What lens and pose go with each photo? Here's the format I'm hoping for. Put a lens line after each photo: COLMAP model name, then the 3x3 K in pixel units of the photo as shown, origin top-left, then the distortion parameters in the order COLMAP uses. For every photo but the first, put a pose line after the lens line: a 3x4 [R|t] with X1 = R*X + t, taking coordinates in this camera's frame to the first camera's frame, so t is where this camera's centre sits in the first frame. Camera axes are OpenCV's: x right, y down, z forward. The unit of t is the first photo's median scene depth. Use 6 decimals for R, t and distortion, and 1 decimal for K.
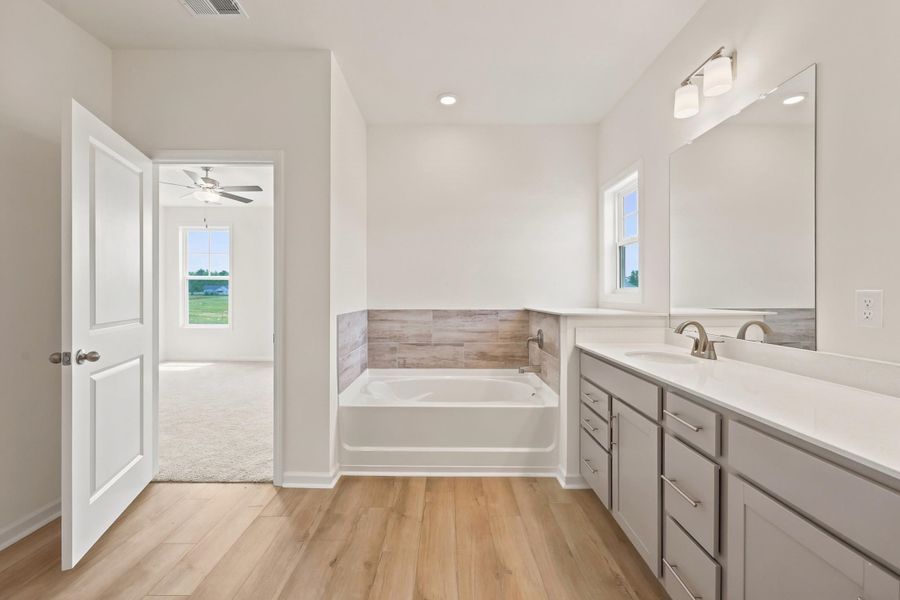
lens RADIAL K [[372.7, 0, 450.0], [0, 372.7, 300.0], [0, 0, 1]] dist [0.000510, -0.000352]
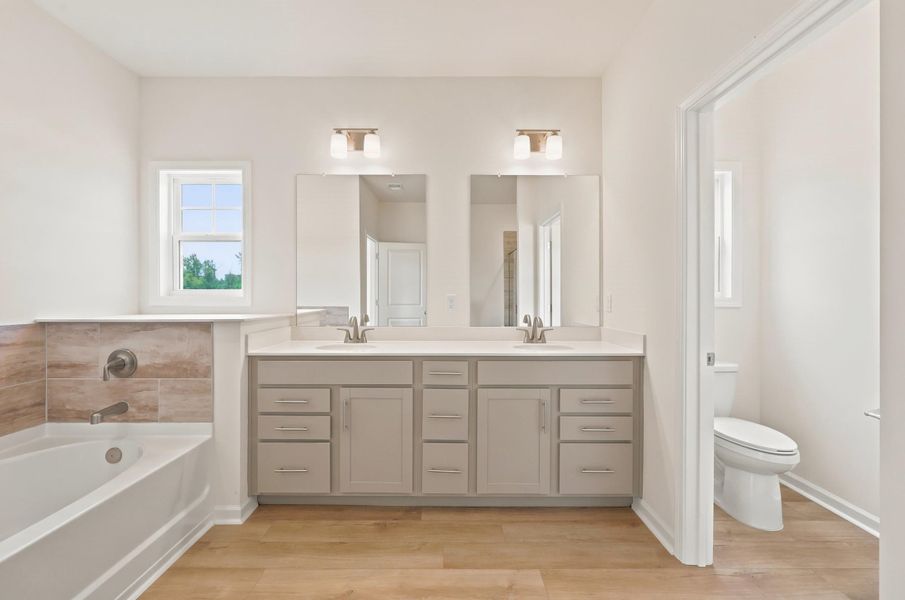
lens RADIAL K [[372.2, 0, 452.5], [0, 372.2, 300.0], [0, 0, 1]] dist [-0.001491, -0.000205]
pose [[-0.000064, -0.010893, 0.999941, -0.517161], [0.012579, 0.999862, 0.010893, -0.011193], [-0.999921, 0.012579, 0.000073, 0.486847]]
